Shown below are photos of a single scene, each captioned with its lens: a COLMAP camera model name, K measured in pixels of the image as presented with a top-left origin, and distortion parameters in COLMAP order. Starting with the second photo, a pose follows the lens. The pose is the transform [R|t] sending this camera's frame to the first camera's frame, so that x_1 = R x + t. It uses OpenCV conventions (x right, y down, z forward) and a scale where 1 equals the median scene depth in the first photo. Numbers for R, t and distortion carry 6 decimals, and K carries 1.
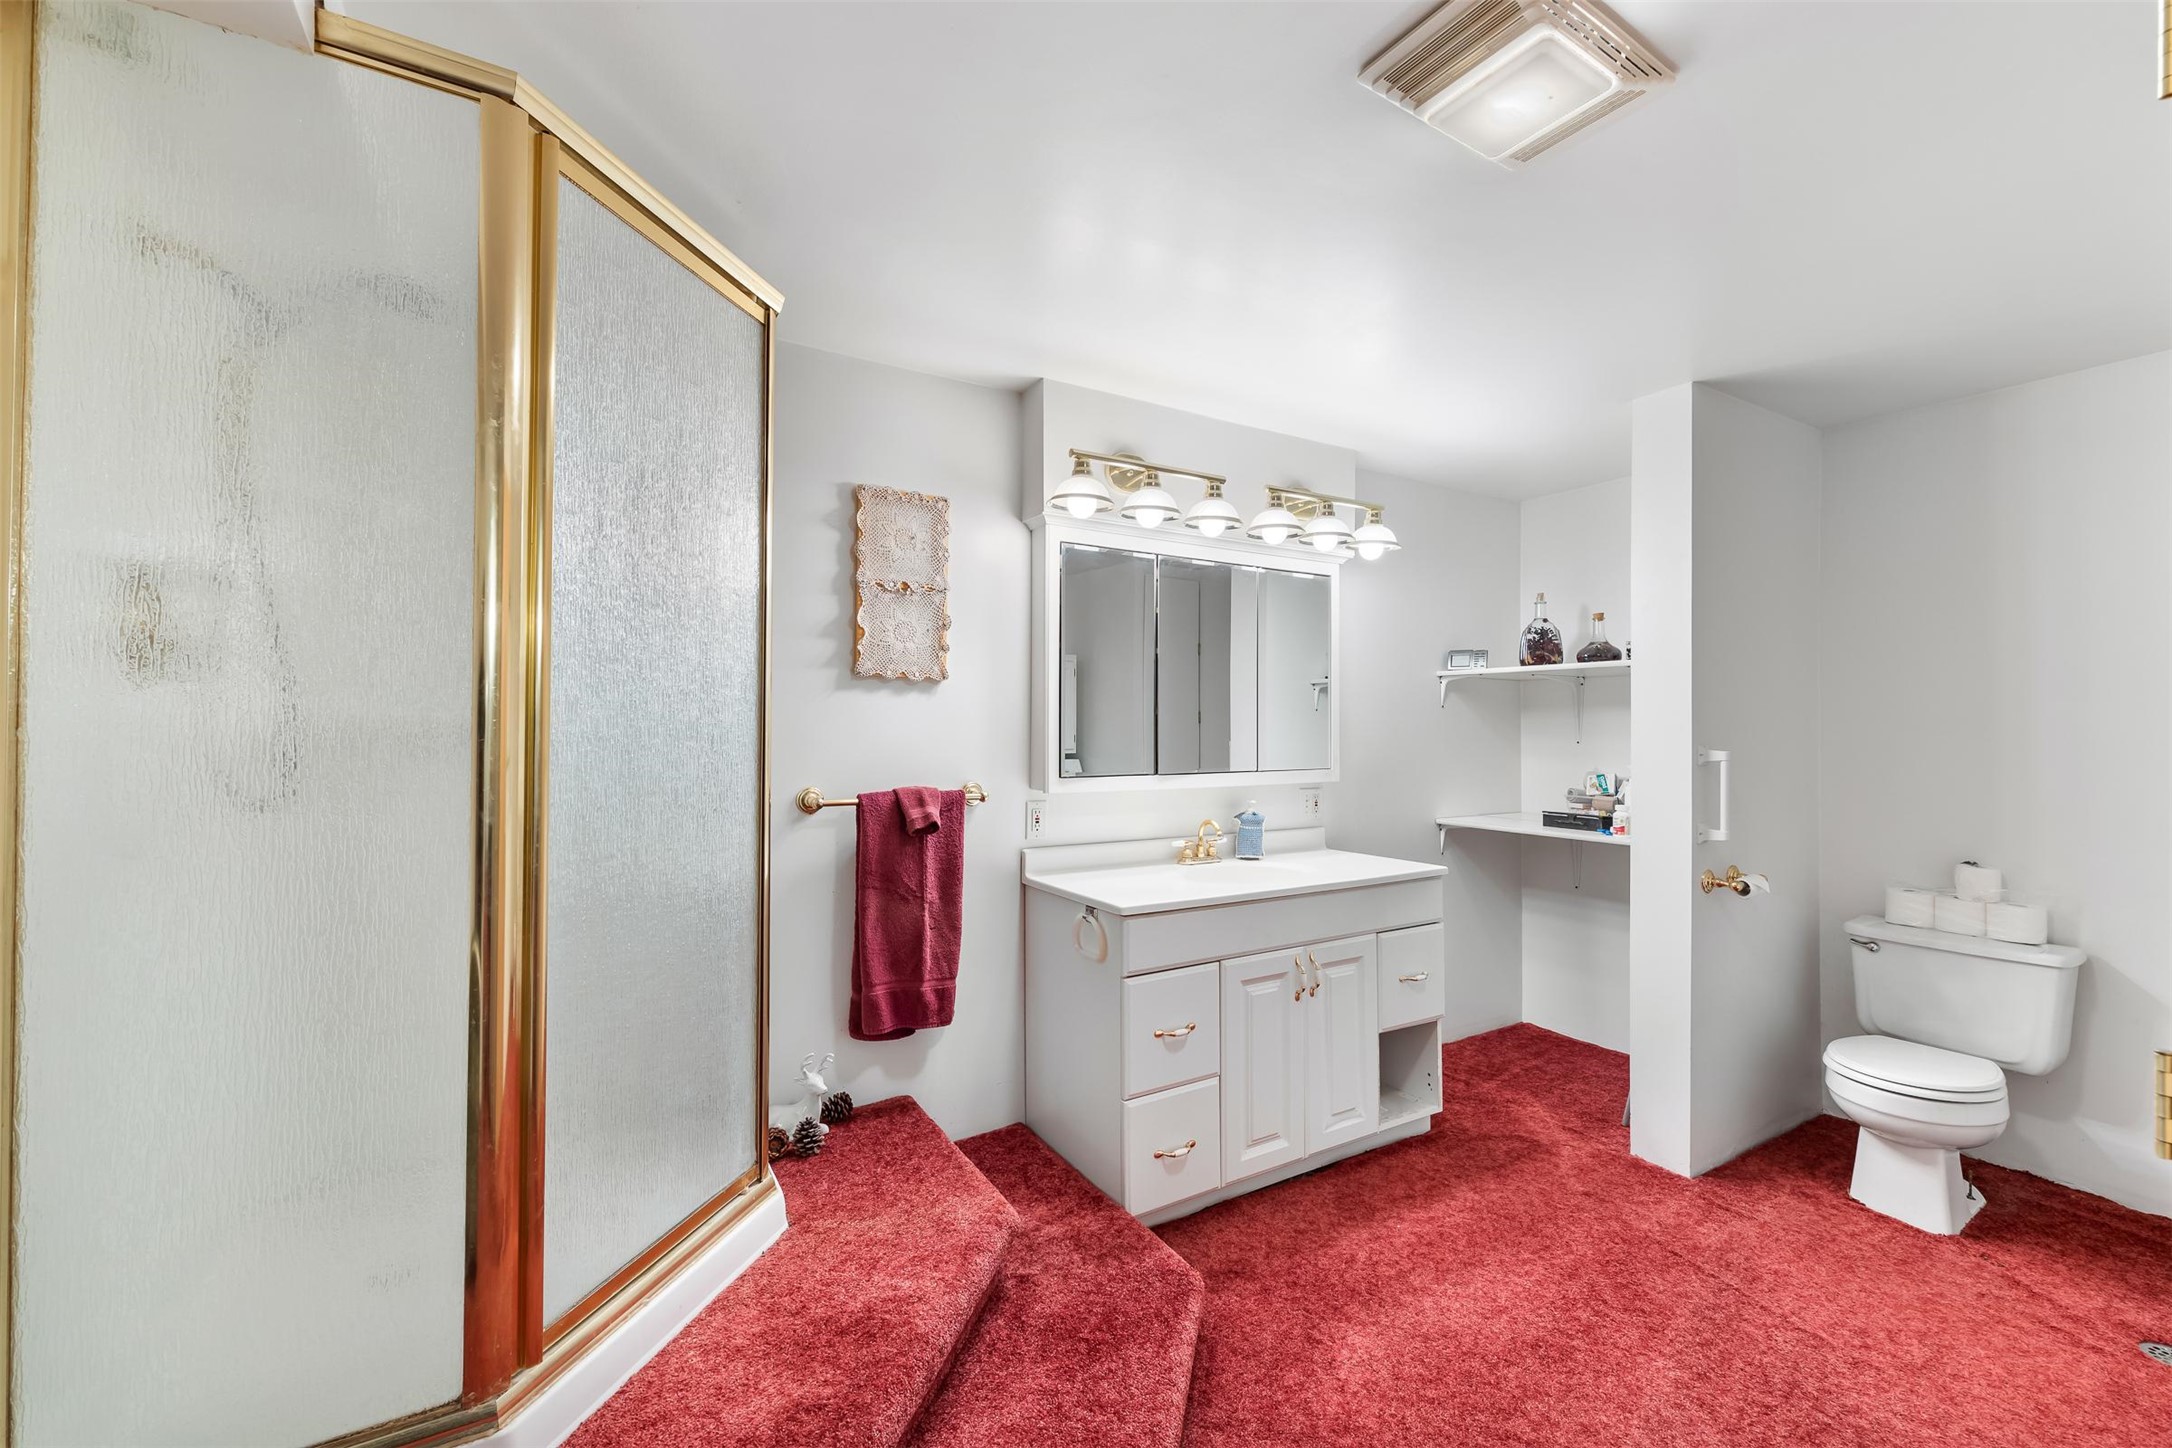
lens RADIAL K [[896.4, 0, 1086.0], [0, 896.4, 724.0], [0, 0, 1]] dist [0.000644, 0.000038]
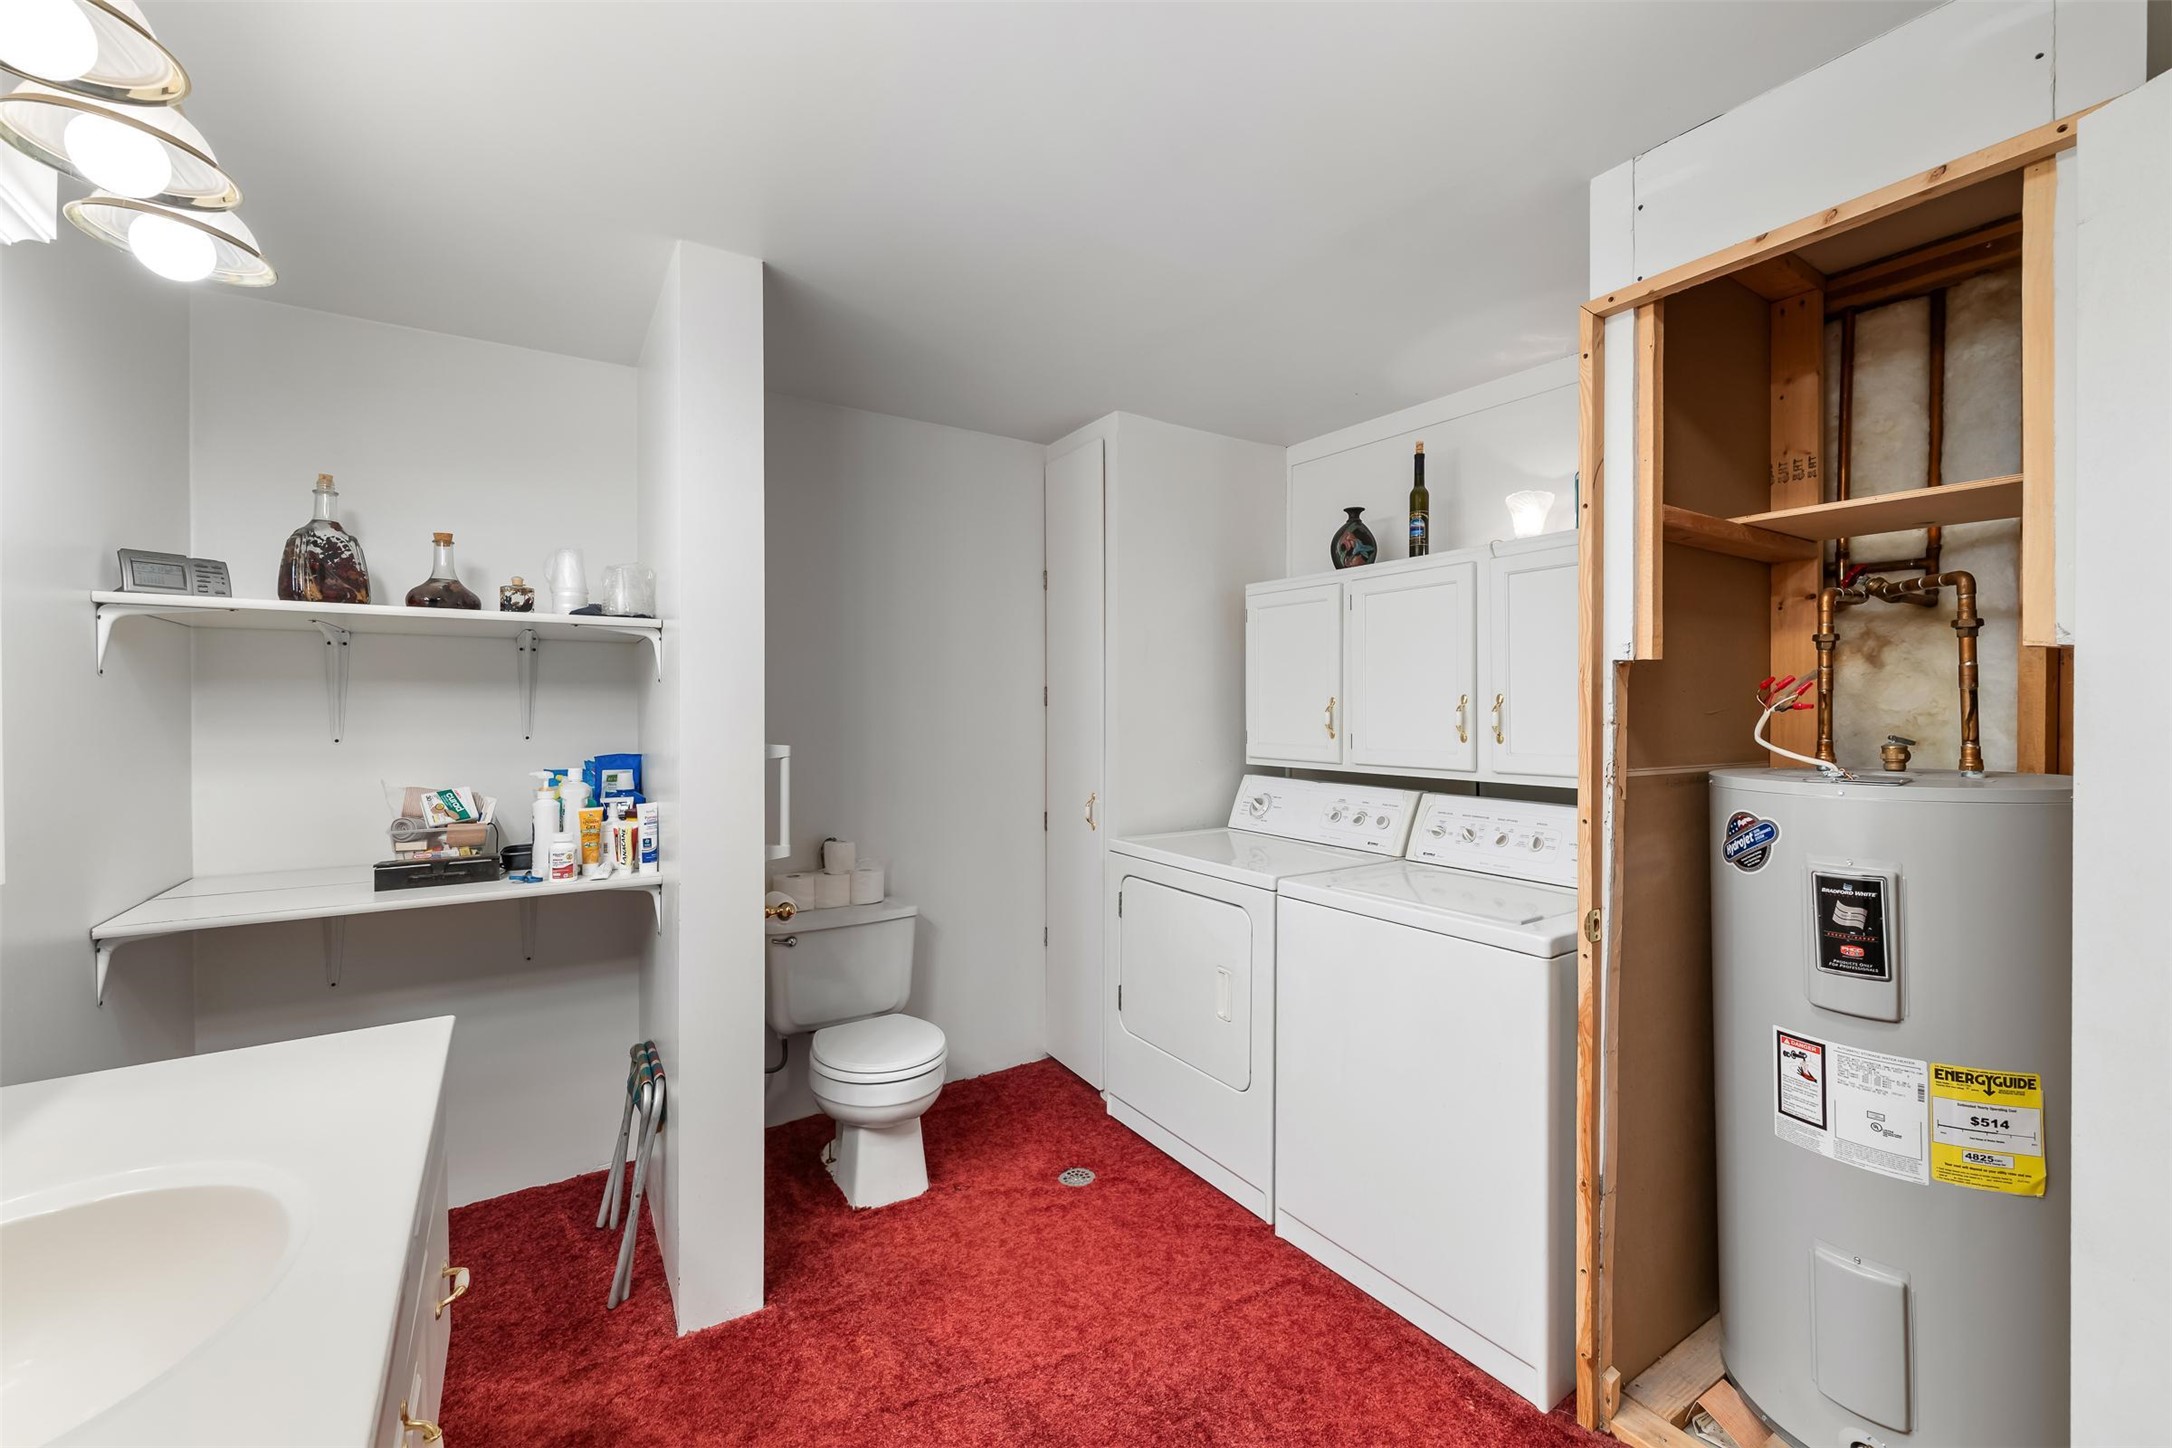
lens RADIAL K [[885.0, 0, 1092.3], [0, 885.0, 707.1], [0, 0, 1]] dist [0.000938, 0.000096]
pose [[-0.048050, -0.003808, 0.998838, -0.085633], [-0.003145, 0.999988, 0.003661, -0.007368], [-0.998840, -0.002966, -0.048062, 0.722883]]
